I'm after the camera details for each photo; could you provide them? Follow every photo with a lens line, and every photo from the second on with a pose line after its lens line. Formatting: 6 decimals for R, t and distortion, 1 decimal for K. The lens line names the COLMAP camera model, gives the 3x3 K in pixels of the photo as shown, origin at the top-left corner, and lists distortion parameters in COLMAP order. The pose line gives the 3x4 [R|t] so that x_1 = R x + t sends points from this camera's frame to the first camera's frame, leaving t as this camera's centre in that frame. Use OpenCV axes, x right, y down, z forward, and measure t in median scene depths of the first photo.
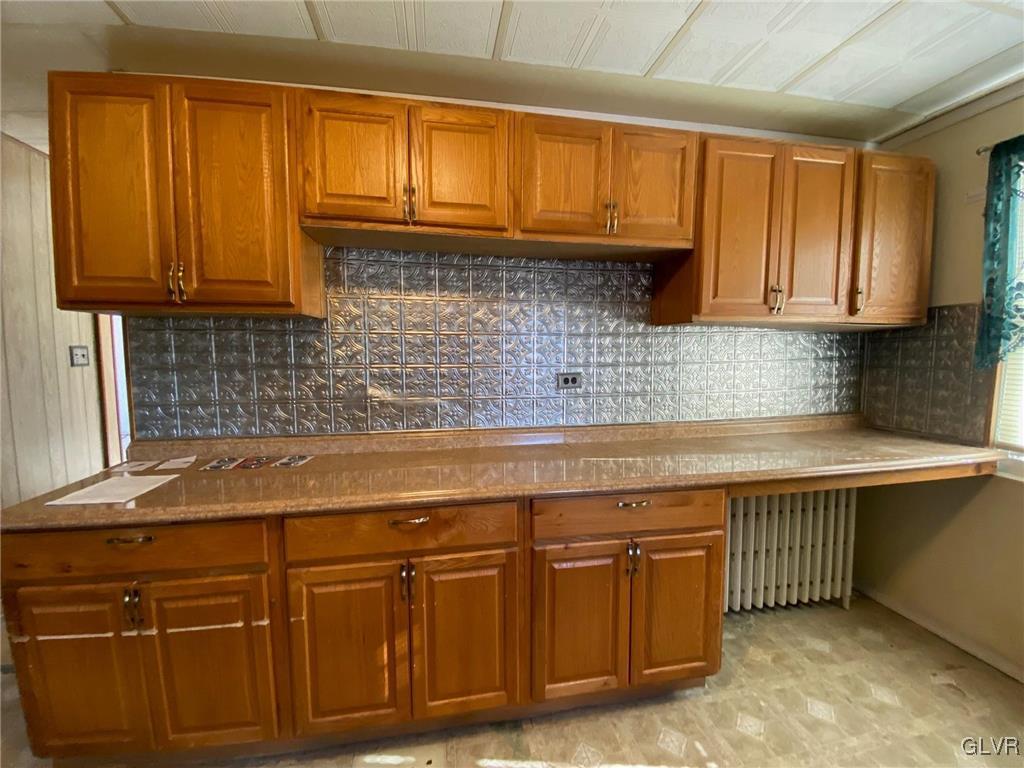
lens RADIAL K [[415.0, 0, 512.0], [0, 415.0, 384.0], [0, 0, 1]] dist [0.022930, -0.019958]
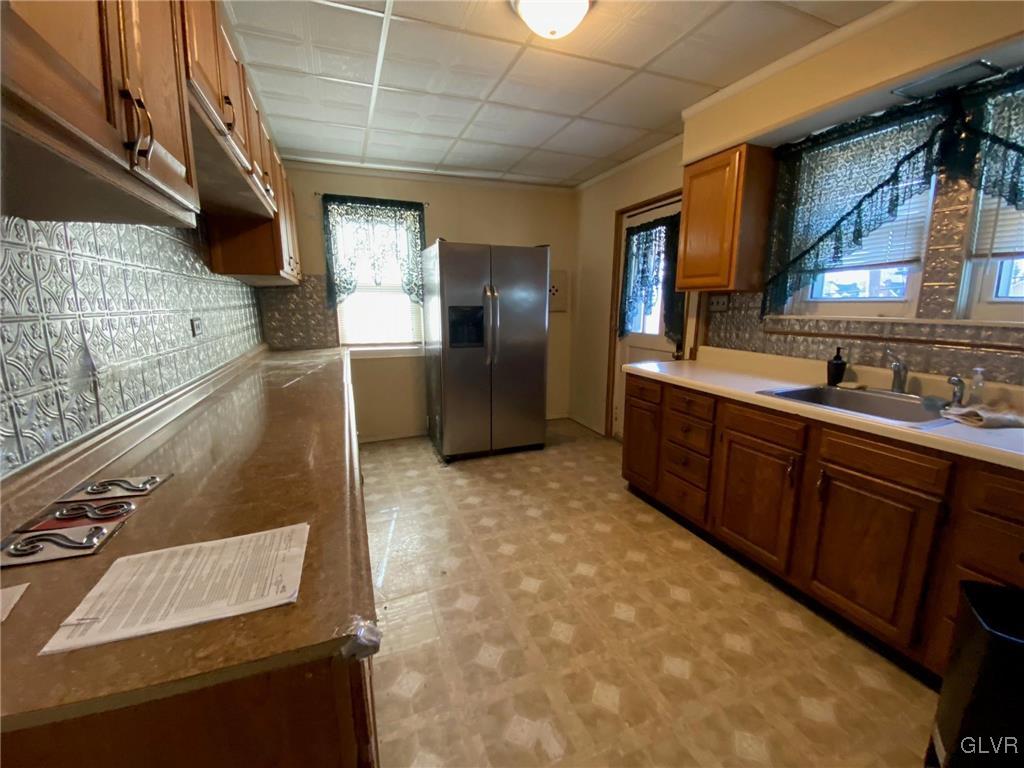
lens RADIAL K [[408.3, 0, 512.0], [0, 408.3, 384.0], [0, 0, 1]] dist [0.033786, -0.000053]
pose [[-0.193535, -0.186007, 0.963299, -1.138894], [0.085377, 0.974945, 0.205409, -0.016504], [-0.977371, 0.121998, -0.172805, 0.576567]]
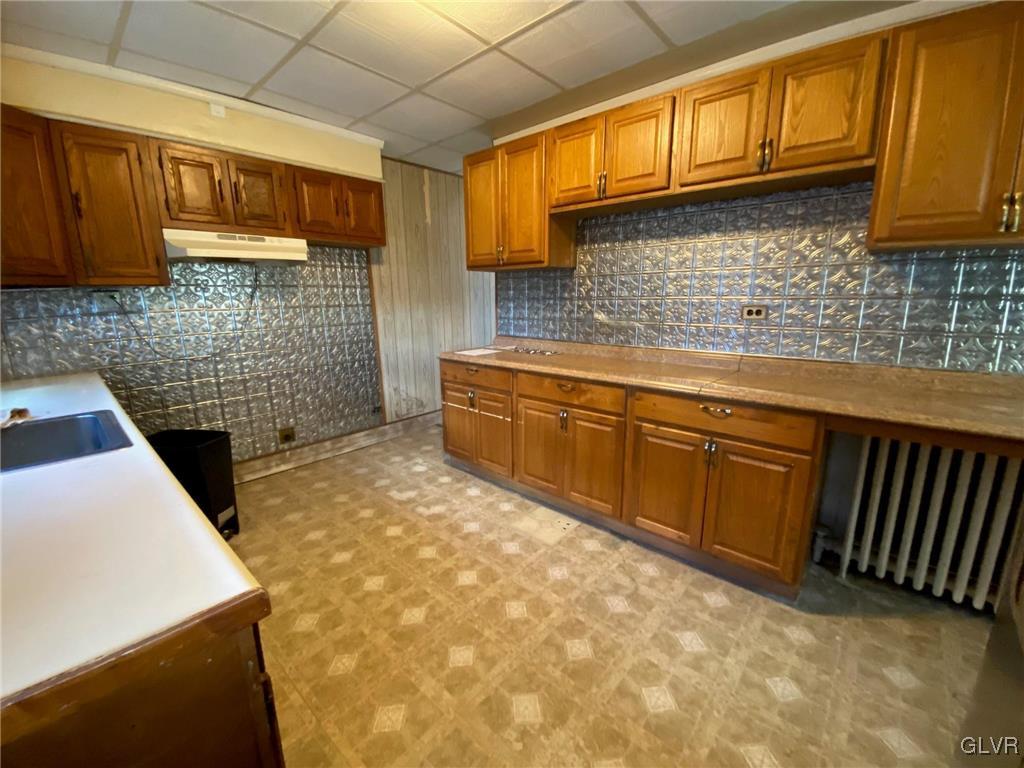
lens RADIAL K [[414.8, 0, 512.0], [0, 414.8, 384.0], [0, 0, 1]] dist [0.036038, -0.019955]
pose [[0.612751, 0.159817, -0.773947, 0.756610], [-0.056481, 0.985690, 0.158823, 0.045351], [0.788255, -0.053606, 0.613009, -0.195973]]
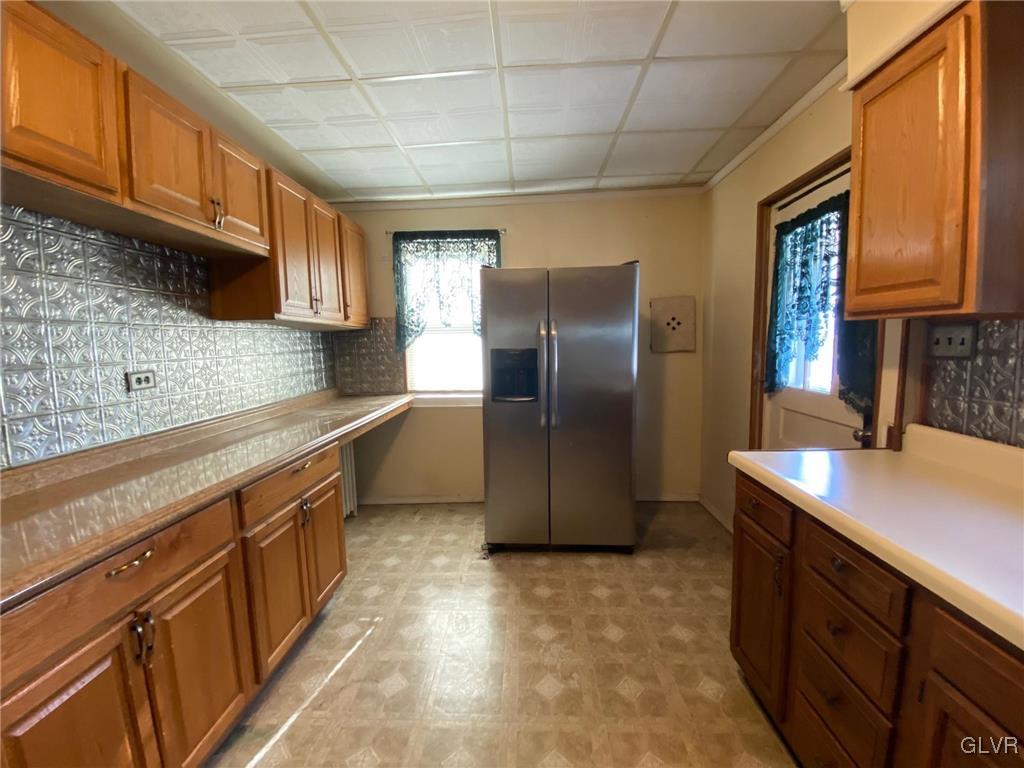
lens RADIAL K [[415.0, 0, 512.0], [0, 415.0, 384.0], [0, 0, 1]] dist [0.022930, -0.019958]
pose [[0.221967, -0.097279, 0.970189, -0.631329], [0.100770, 0.991971, 0.076408, 0.012457], [-0.969833, 0.080806, 0.229987, 0.093278]]
